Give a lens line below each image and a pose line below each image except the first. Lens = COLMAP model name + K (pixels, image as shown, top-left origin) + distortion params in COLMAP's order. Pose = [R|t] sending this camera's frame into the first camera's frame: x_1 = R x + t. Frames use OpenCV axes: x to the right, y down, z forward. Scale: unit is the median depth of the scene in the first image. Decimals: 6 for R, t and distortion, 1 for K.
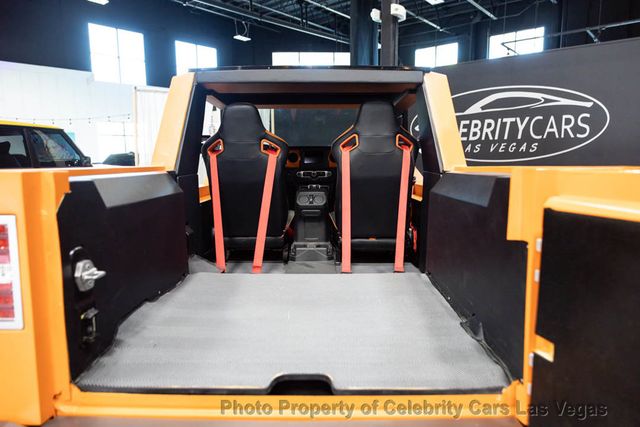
lens RADIAL K [[439.5, 0, 324.6], [0, 439.5, 211.7], [0, 0, 1]] dist [0.005348, 0.000271]
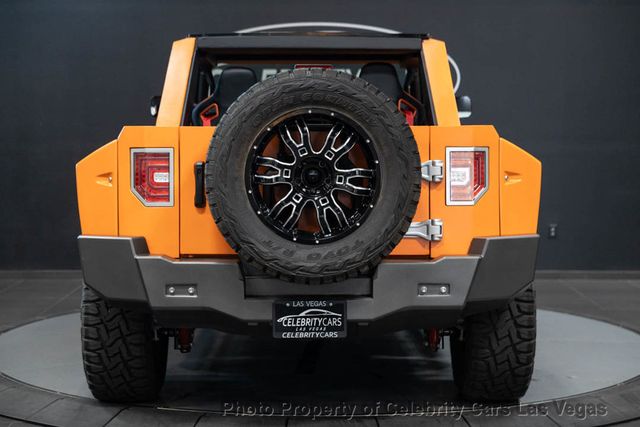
lens RADIAL K [[1259.4, 0, 322.3], [0, 1259.4, 206.5], [0, 0, 1]] dist [-0.016658, 0.000000]
pose [[0.999805, 0.001192, 0.019688, -0.053822], [0.000079, 0.997922, -0.064430, 0.217349], [-0.019724, 0.064419, 0.997728, -1.597457]]
